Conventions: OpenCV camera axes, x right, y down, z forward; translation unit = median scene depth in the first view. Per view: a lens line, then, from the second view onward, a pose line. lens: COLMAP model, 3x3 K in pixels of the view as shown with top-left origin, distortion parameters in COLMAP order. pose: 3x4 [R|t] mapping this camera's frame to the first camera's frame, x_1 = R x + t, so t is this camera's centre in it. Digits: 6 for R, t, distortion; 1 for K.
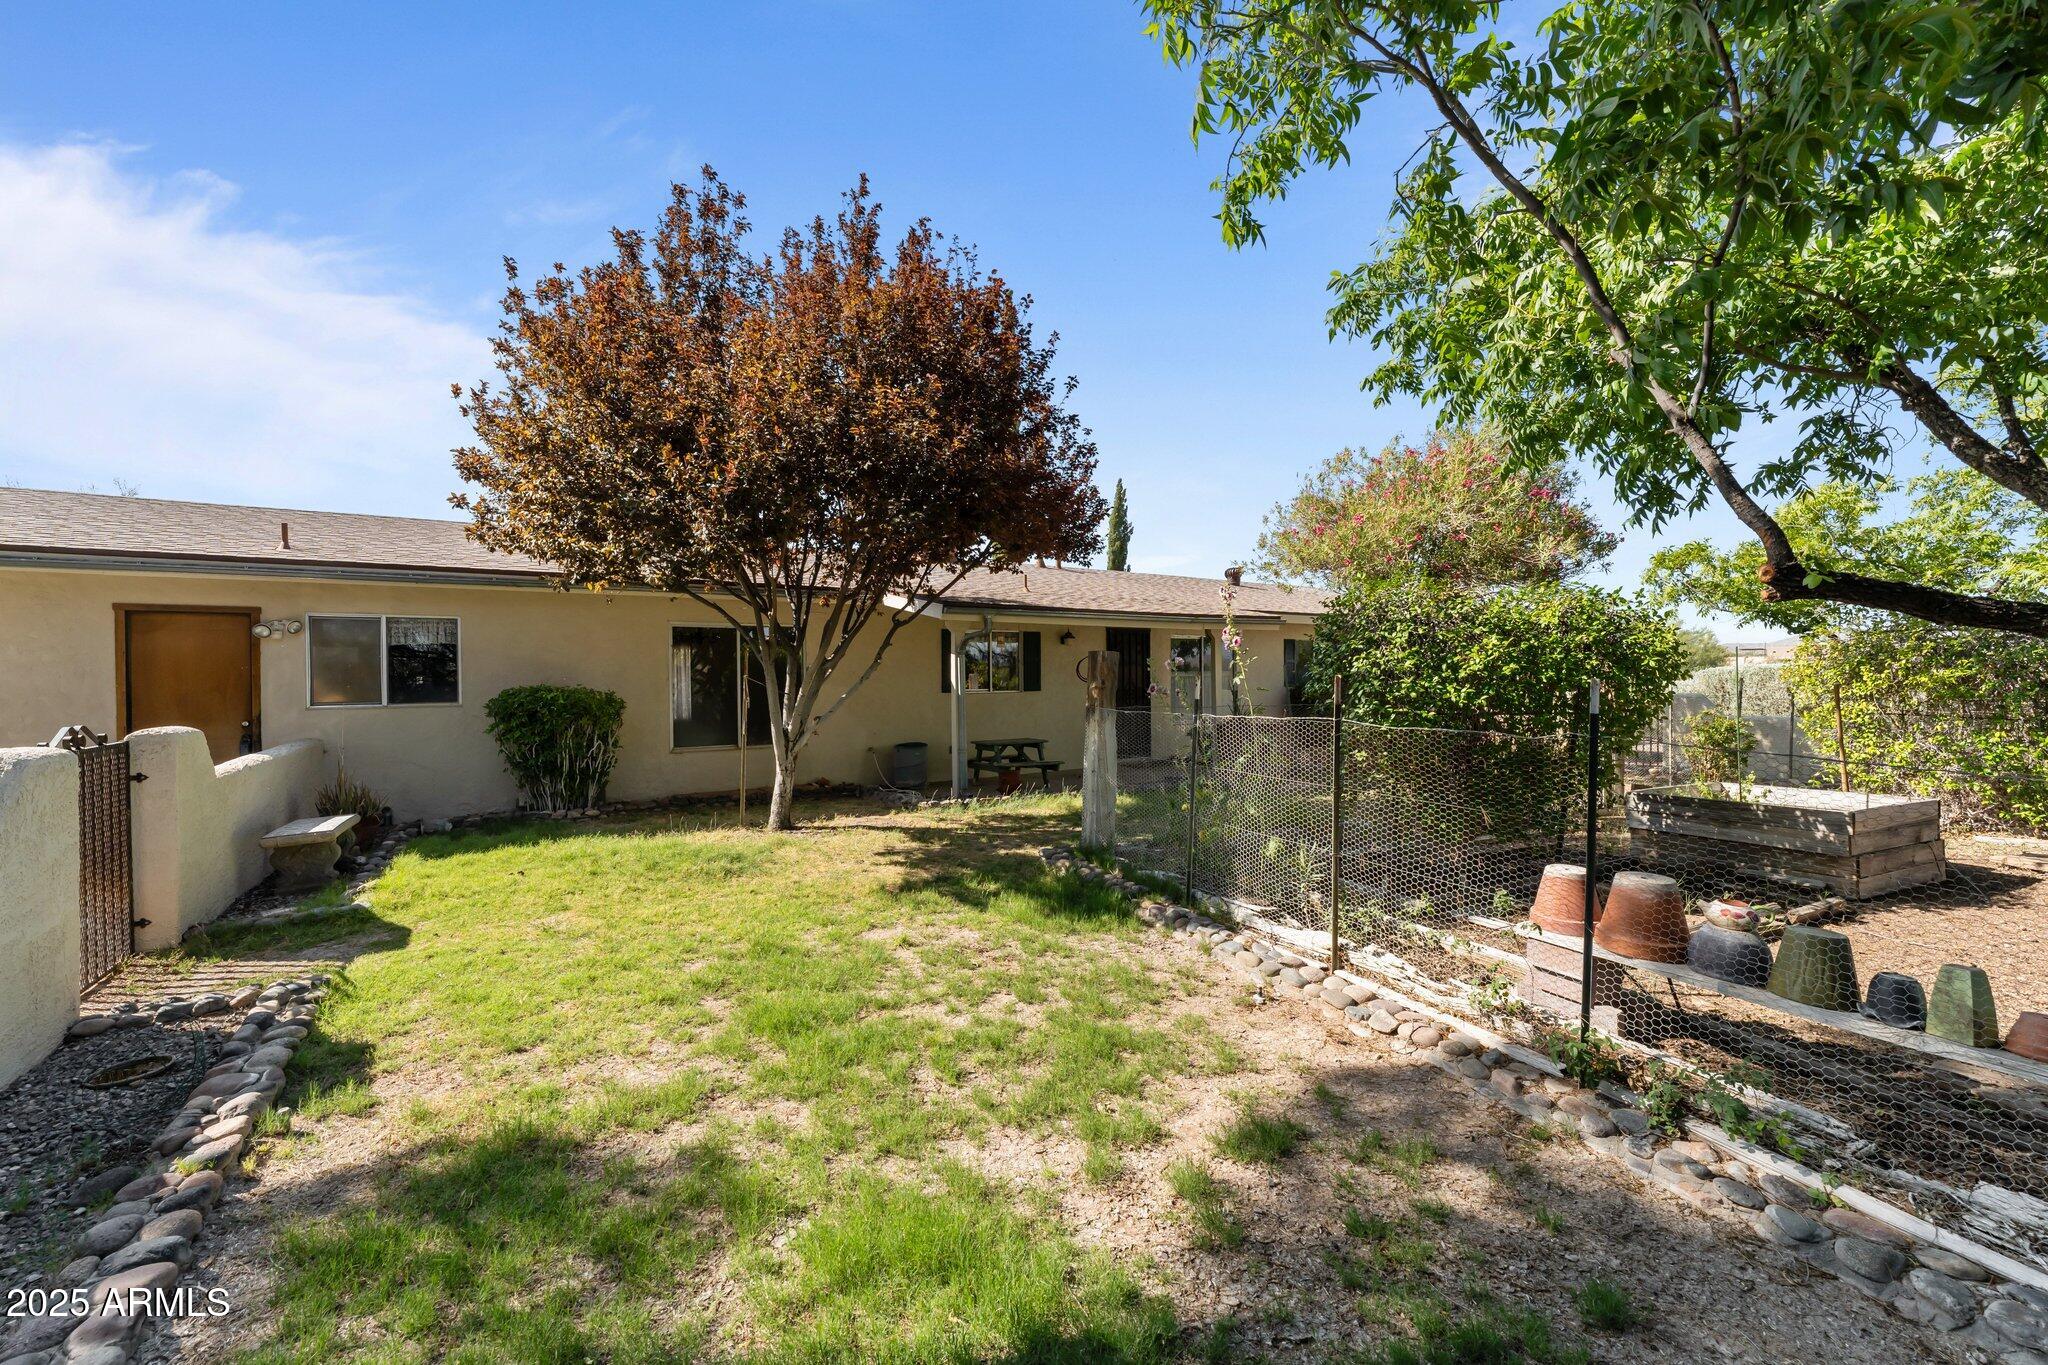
lens RADIAL K [[814.2, 0, 1024.3], [0, 814.2, 682.7], [0, 0, 1]] dist [0.000006, -0.000425]
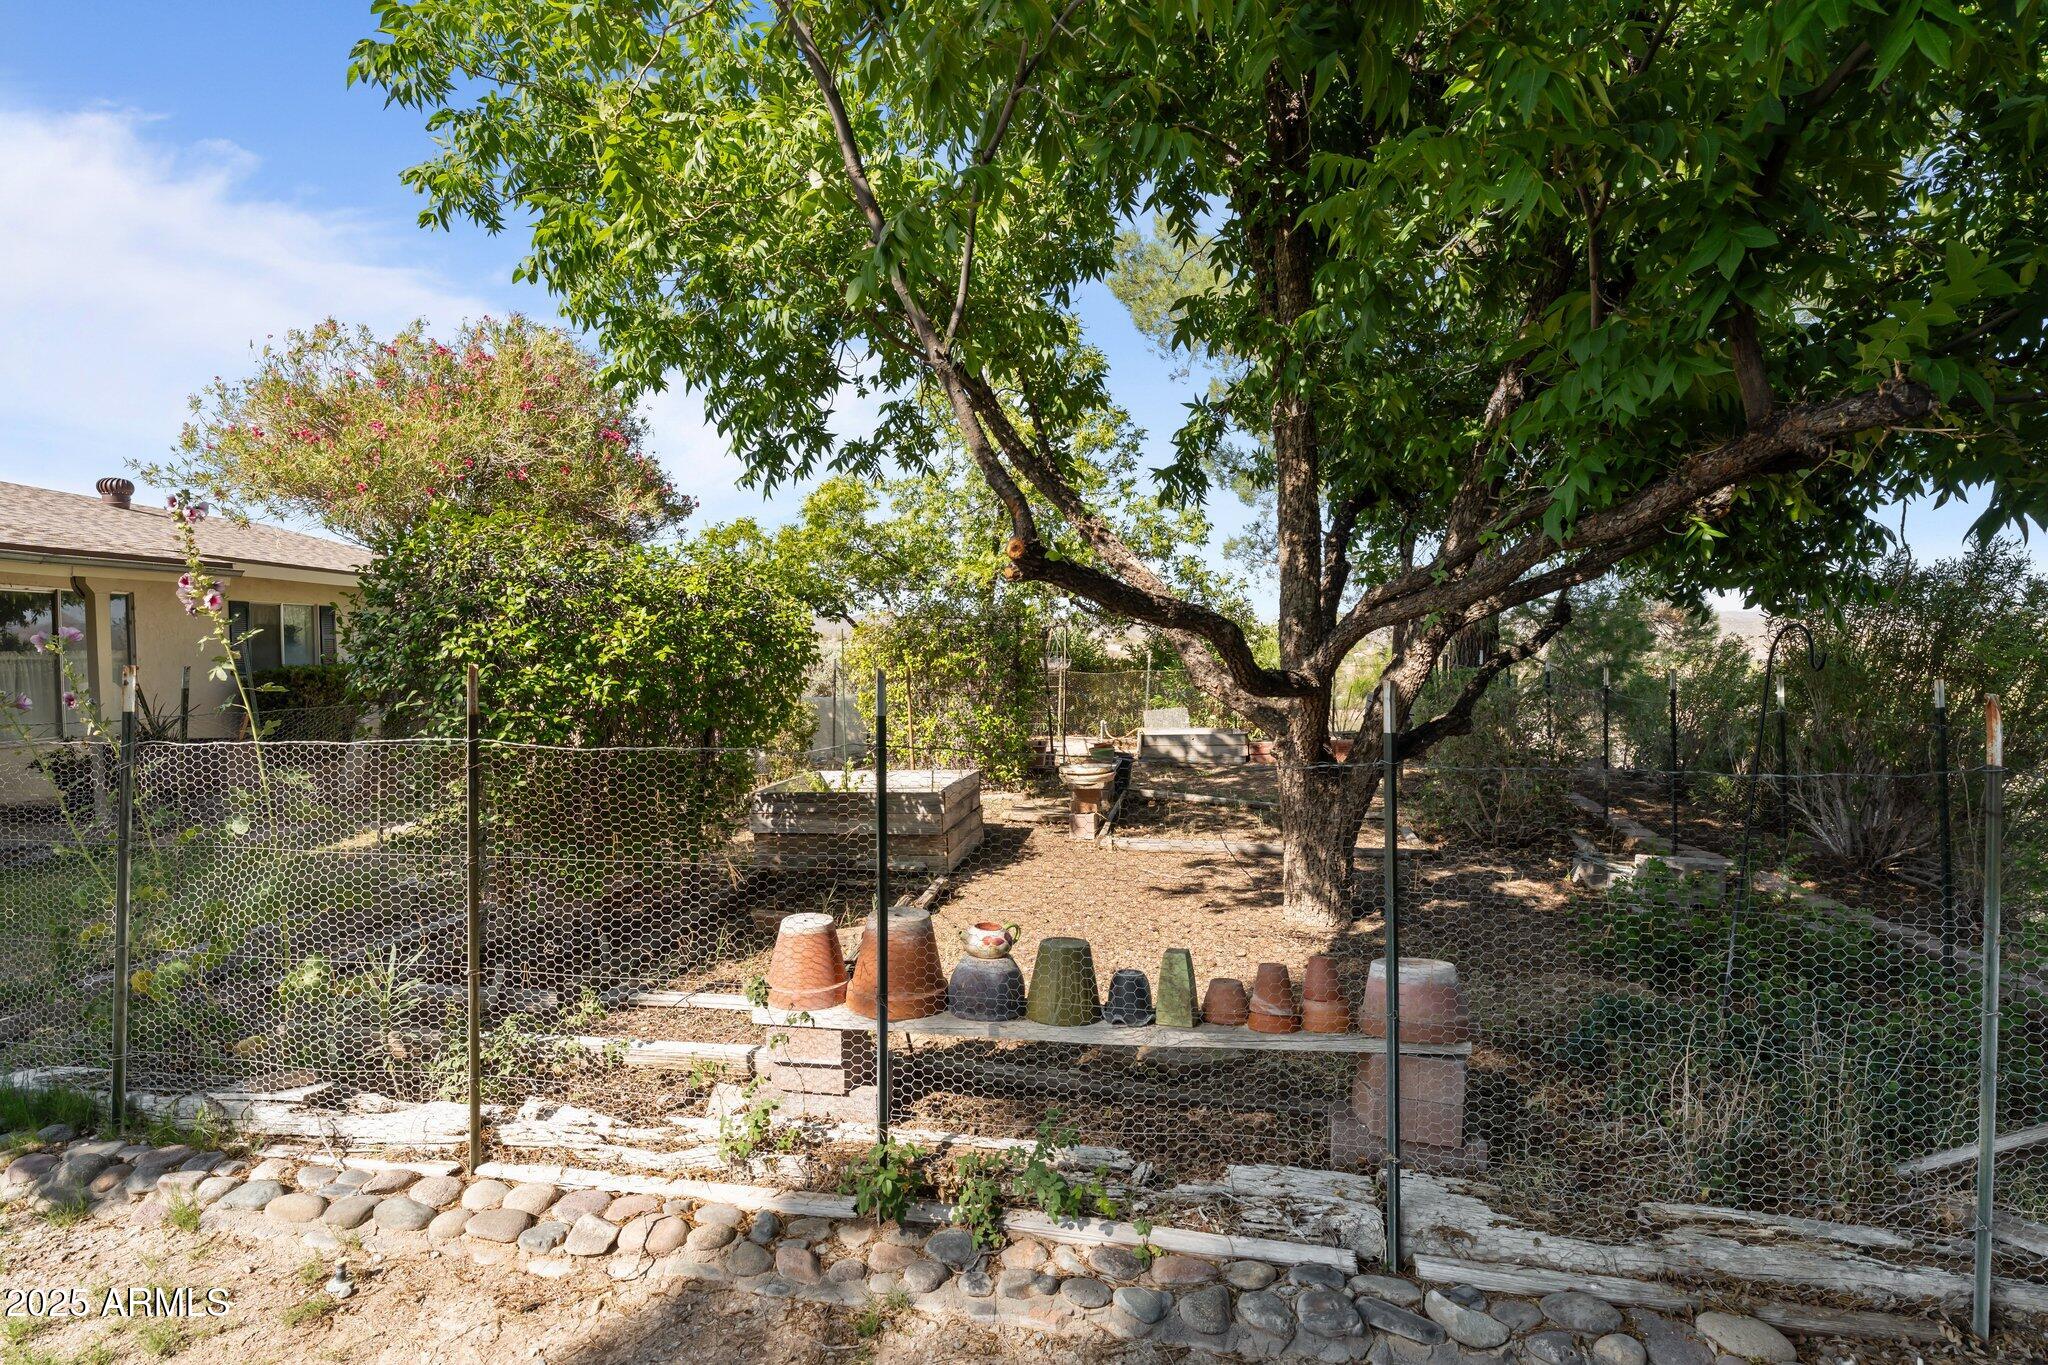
lens RADIAL K [[1027.7, 0, 1021.7], [0, 1027.7, 683.5], [0, 0, 1]] dist [-0.000468, 0.002405]
pose [[0.558550, -0.024954, 0.829095, -0.003416], [0.010782, 0.999681, 0.022825, -0.006857], [-0.829401, -0.003809, 0.558641, 0.226364]]
